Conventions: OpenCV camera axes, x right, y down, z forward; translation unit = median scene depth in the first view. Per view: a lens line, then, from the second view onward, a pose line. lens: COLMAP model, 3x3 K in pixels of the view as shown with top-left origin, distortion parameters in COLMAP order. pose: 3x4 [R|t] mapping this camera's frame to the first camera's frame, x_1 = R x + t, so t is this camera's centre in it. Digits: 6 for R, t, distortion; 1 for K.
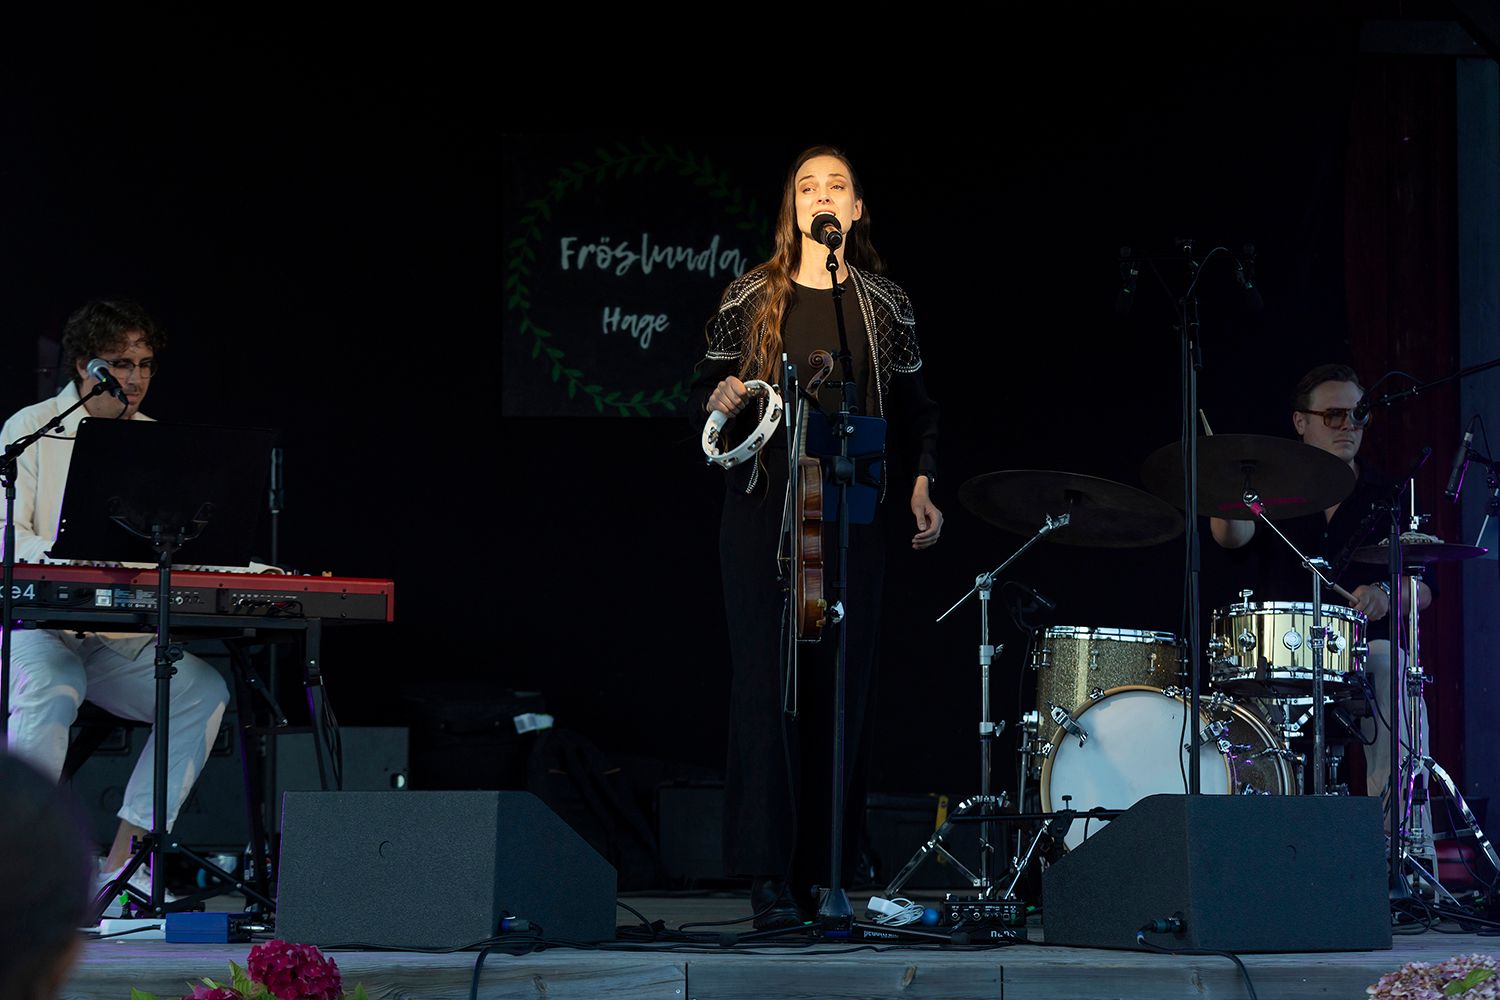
lens RADIAL K [[3831.4, 0, 750.0], [0, 3831.4, 500.0], [0, 0, 1]] dist [-0.015620, 0.091796]
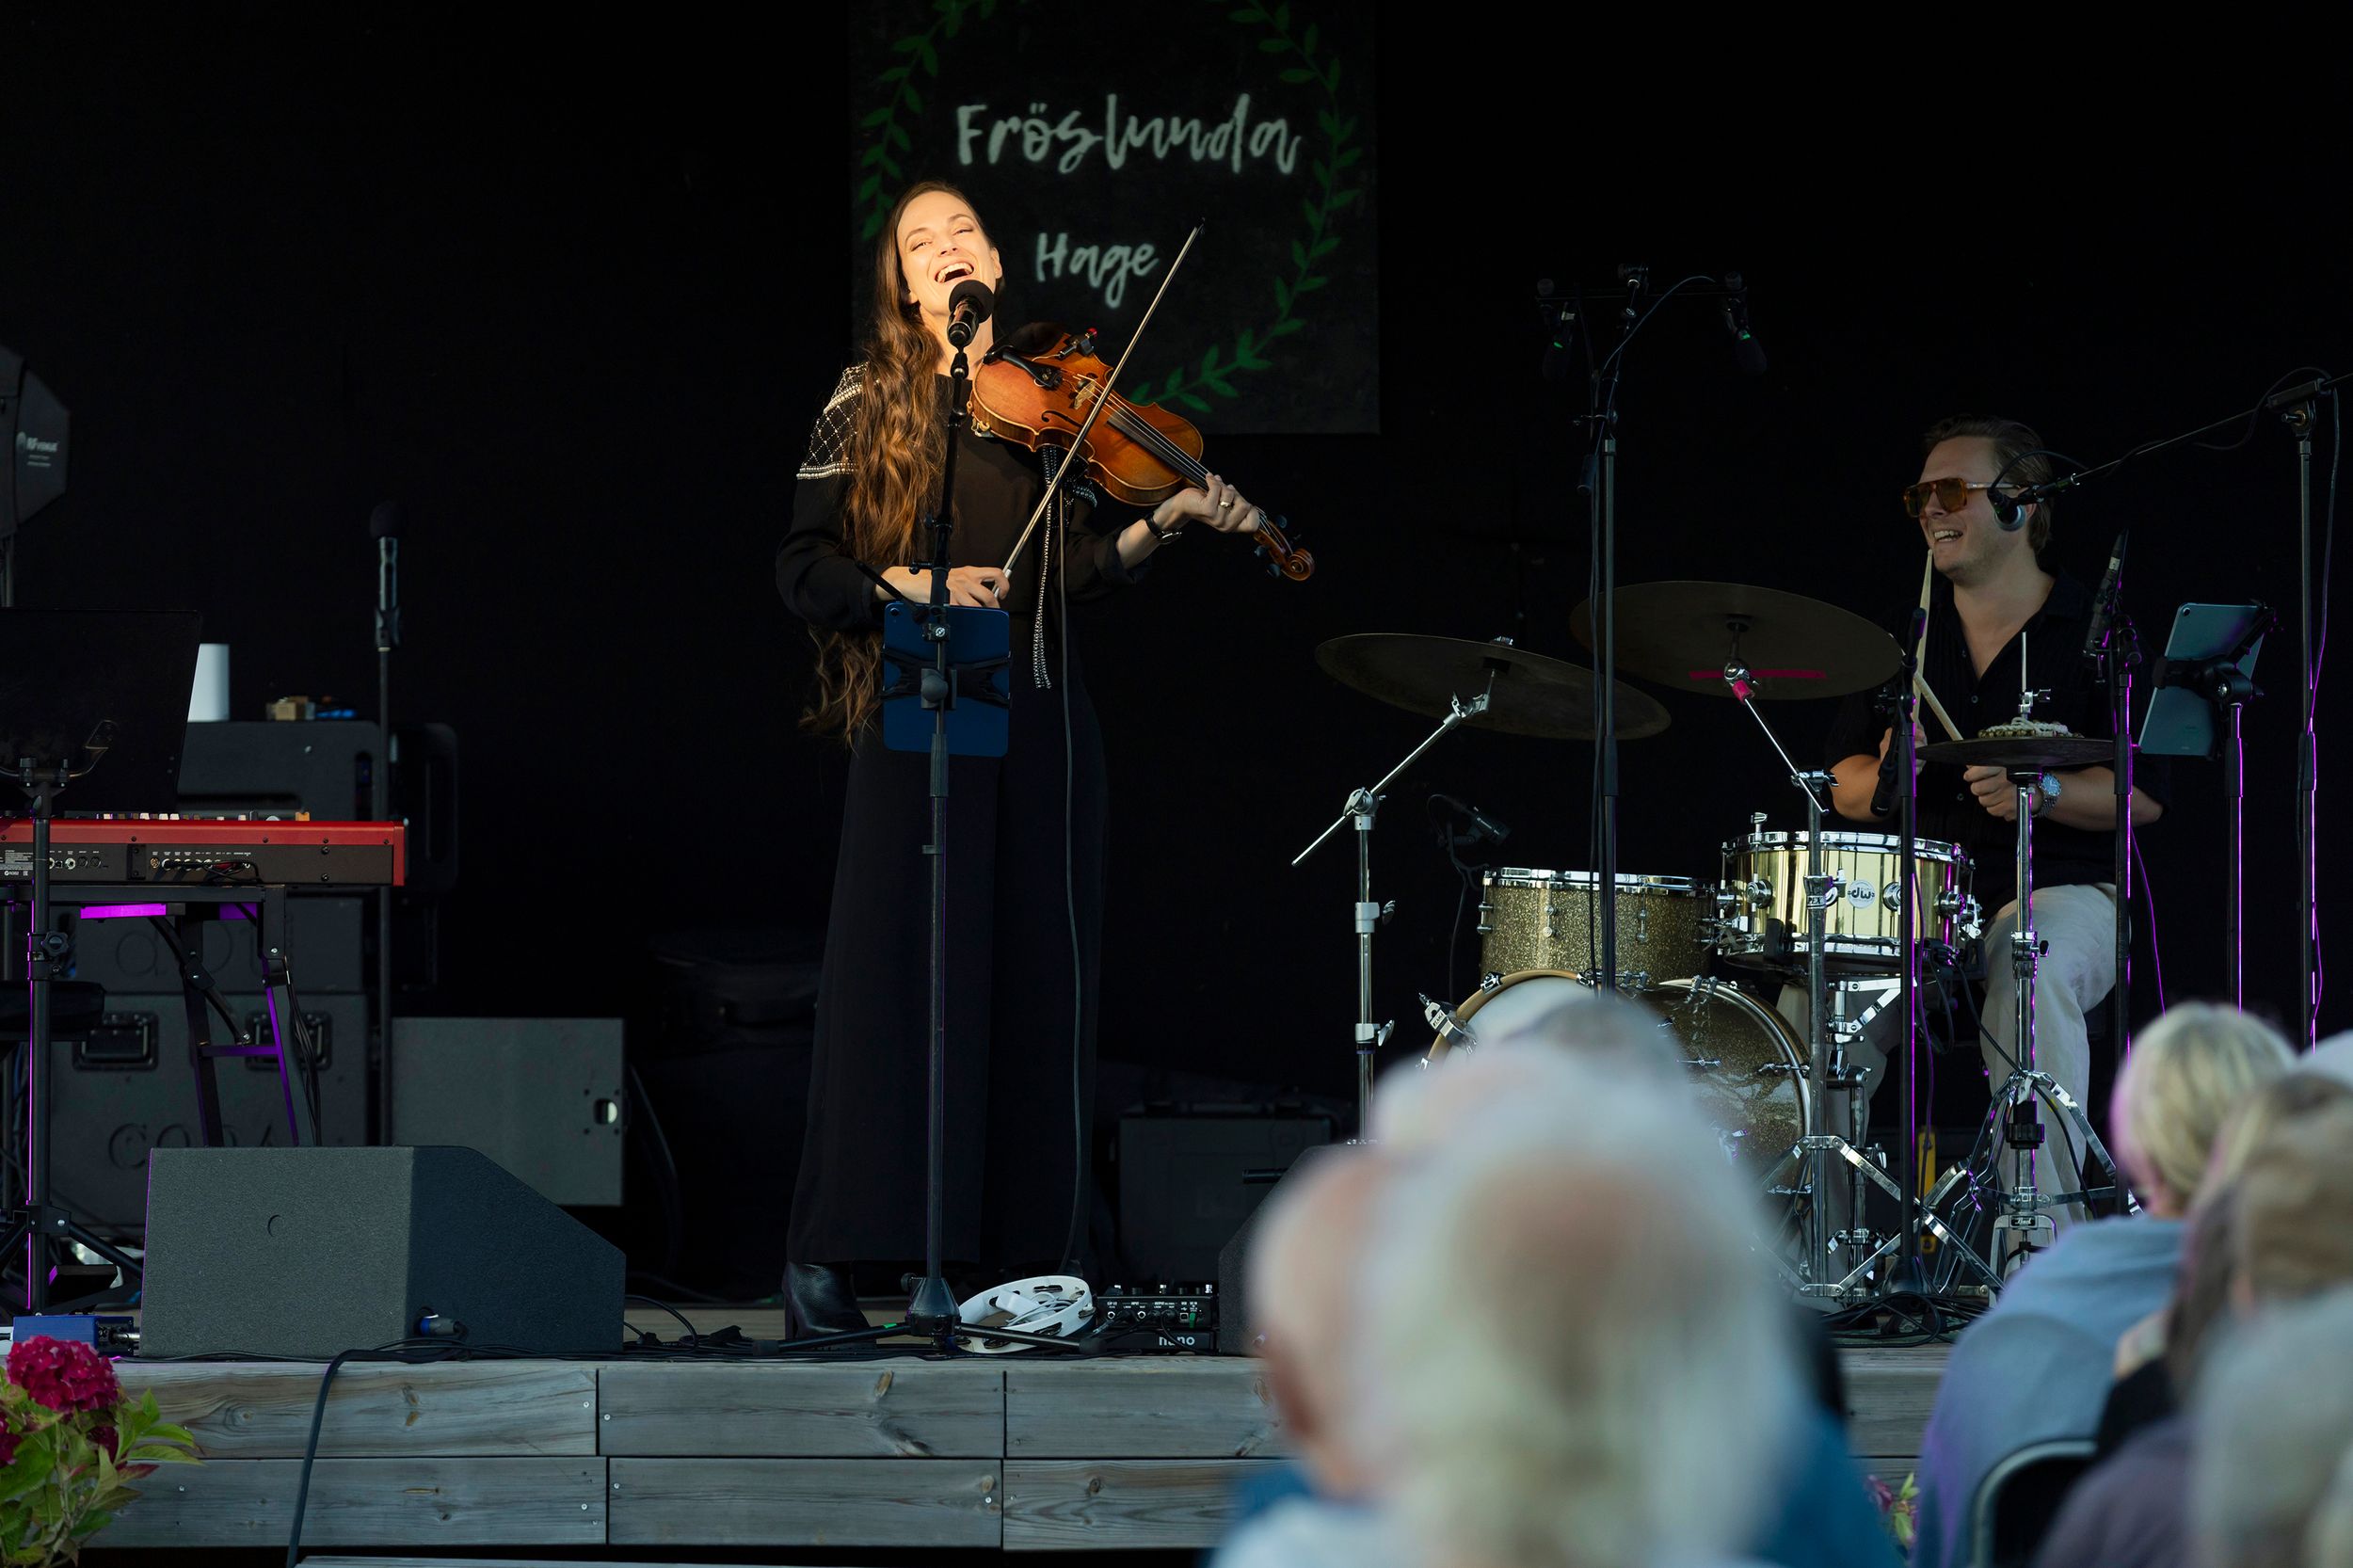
lens RADIAL K [[13346.7, 0, 1176.5], [0, 13346.7, 784.0], [0, 0, 1]] dist [0.001361, 7.004954]
pose [[0.987880, -0.010847, -0.154838, 0.405963], [0.019495, 0.998326, 0.054445, -0.111467], [0.153988, -0.056803, 0.986439, -1.286286]]
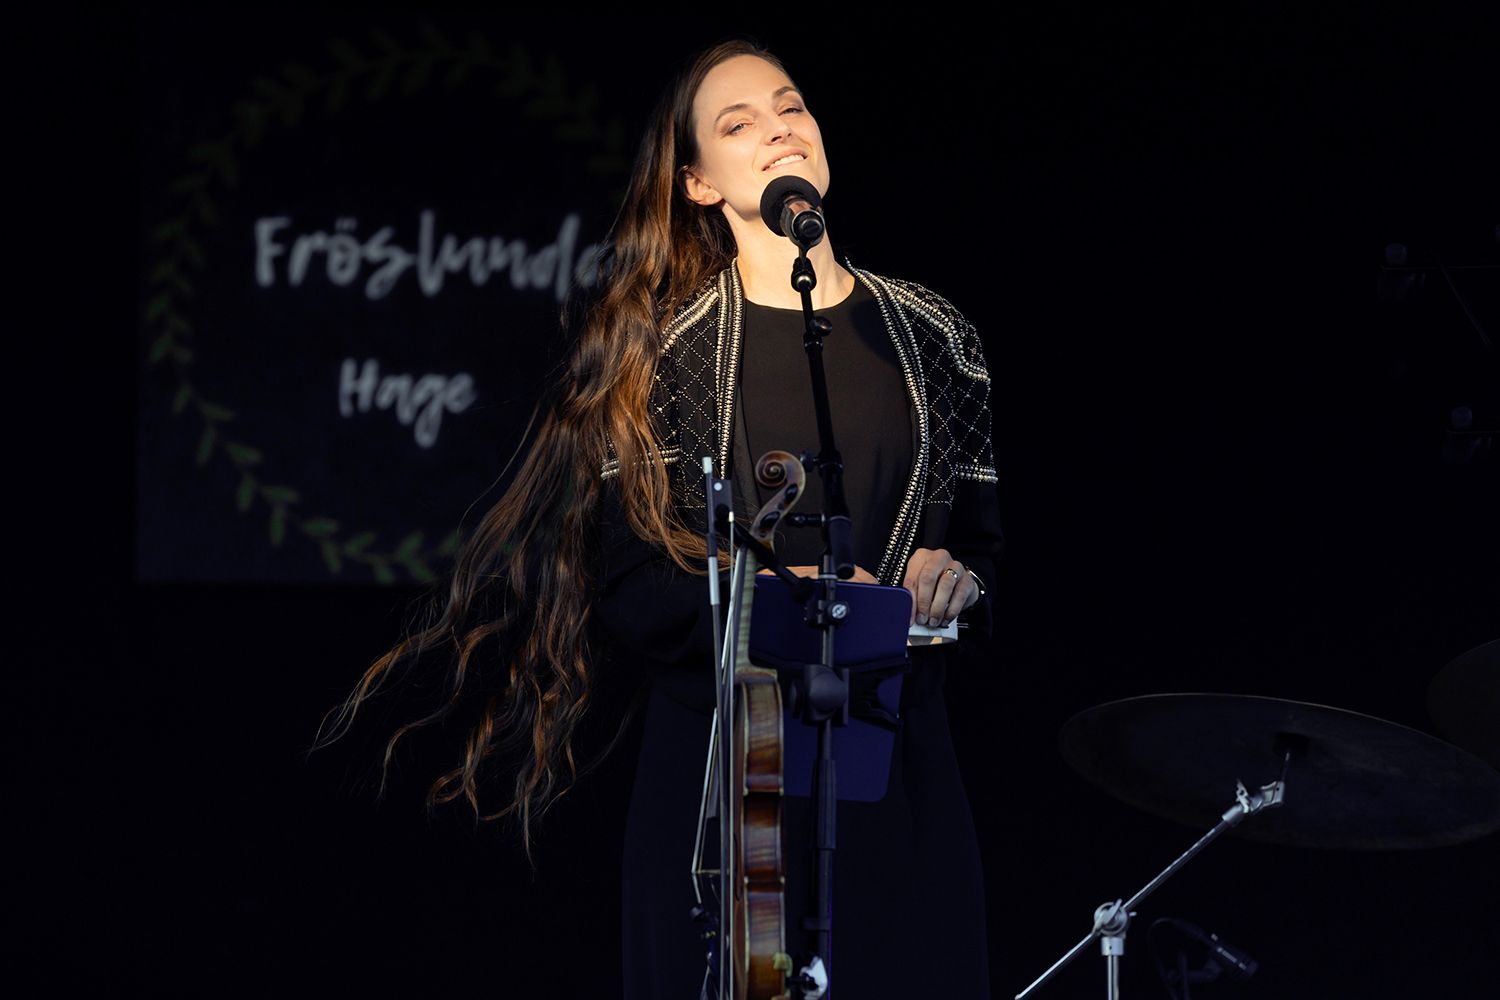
lens RADIAL K [[7813.6, 0, 750.0], [0, 7813.6, 500.0], [0, 0, 1]] dist [0.101921, -0.398517]
pose [[0.999903, 0.001751, 0.013840, 0.000515], [-0.001306, 0.999484, -0.032100, -0.000271], [-0.013889, 0.032079, 0.999389, -0.009358]]
